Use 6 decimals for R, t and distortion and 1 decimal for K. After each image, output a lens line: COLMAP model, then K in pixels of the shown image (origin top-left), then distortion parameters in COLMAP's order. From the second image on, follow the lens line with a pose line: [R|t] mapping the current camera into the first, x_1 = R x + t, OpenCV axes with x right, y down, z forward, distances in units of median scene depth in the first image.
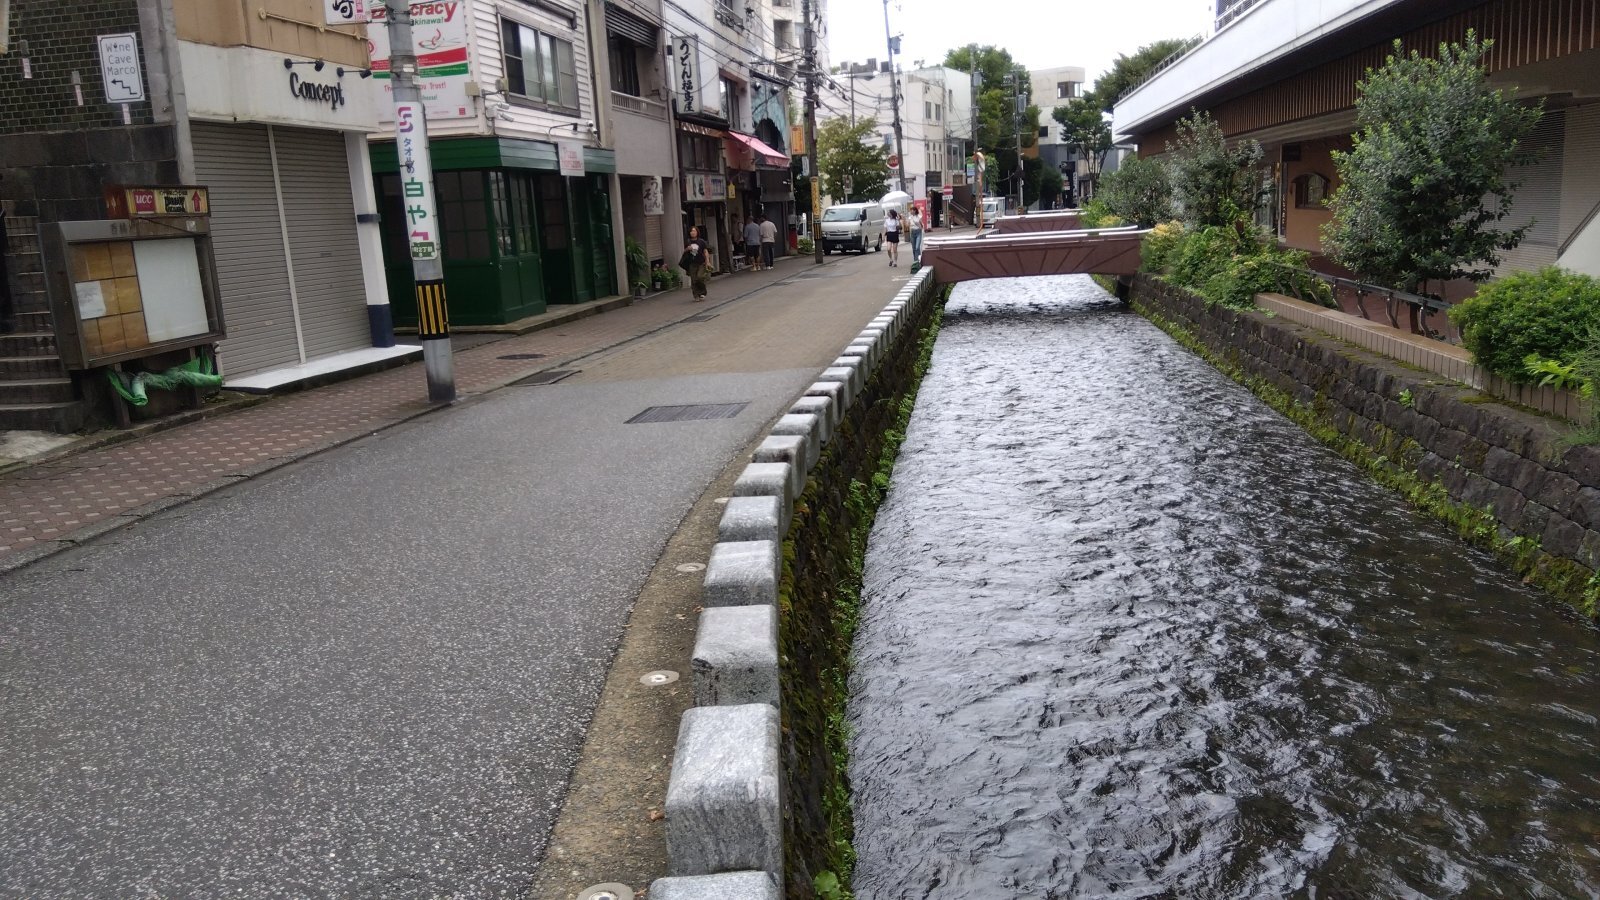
lens RADIAL K [[1207.9, 0, 803.3], [0, 1207.9, 442.6], [0, 0, 1]] dist [0.117804, -0.190138]
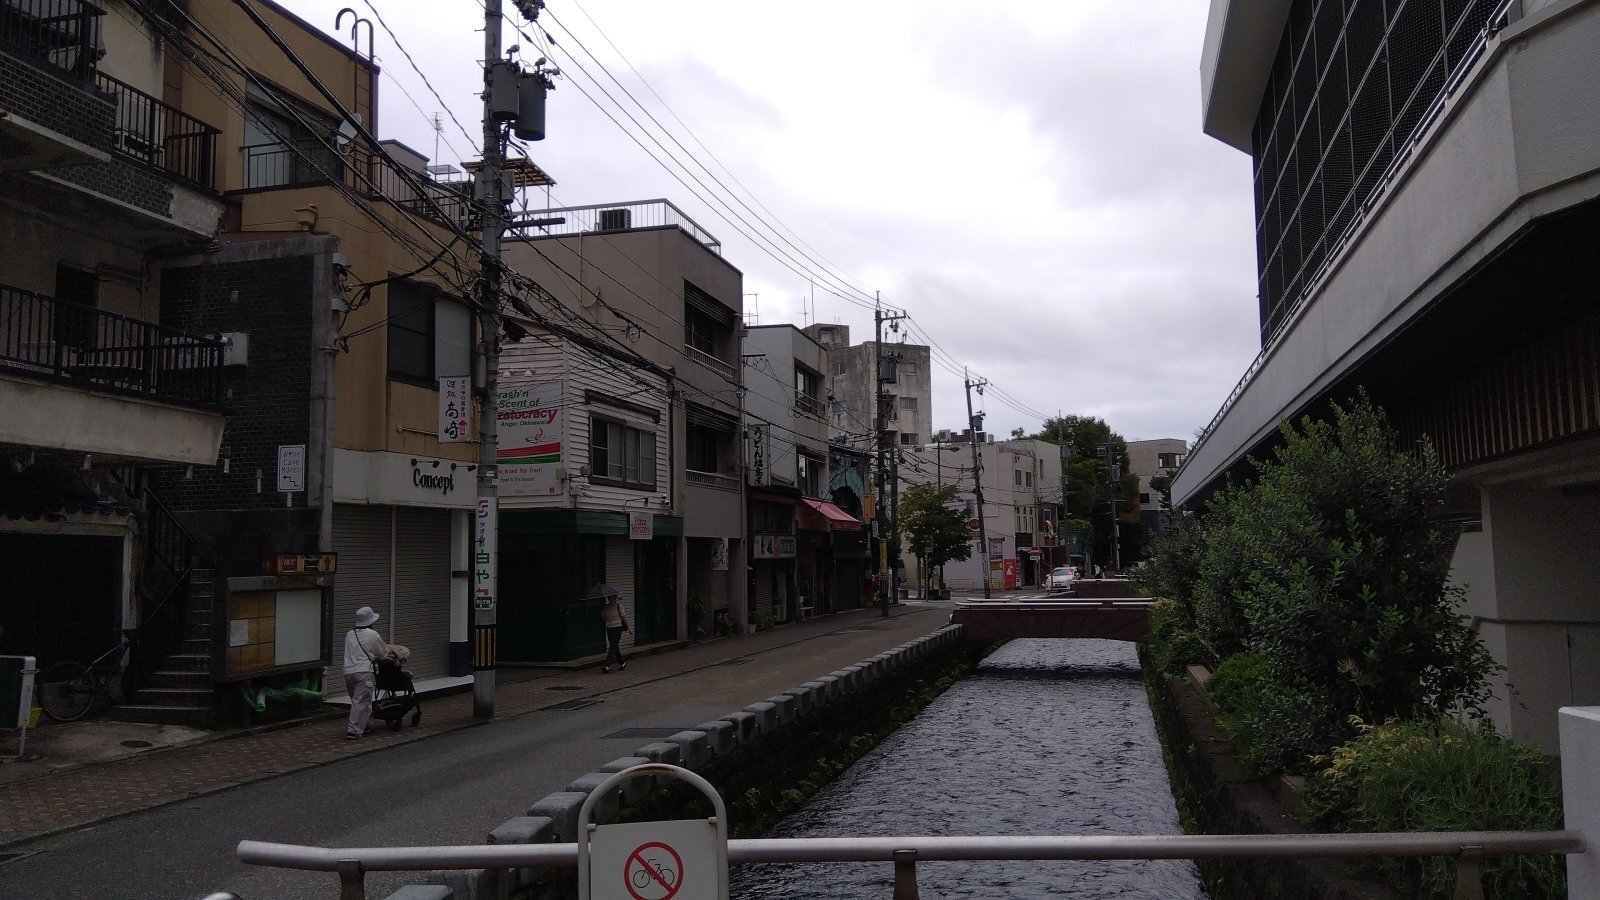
lens RADIAL K [[1207.9, 0, 803.3], [0, 1207.9, 442.6], [0, 0, 1]] dist [0.117804, -0.190138]
pose [[0.993630, 0.024020, -0.110104, 0.141899], [-0.053860, 0.959430, -0.276755, 0.019566], [0.098989, 0.280922, 0.954612, -0.227976]]
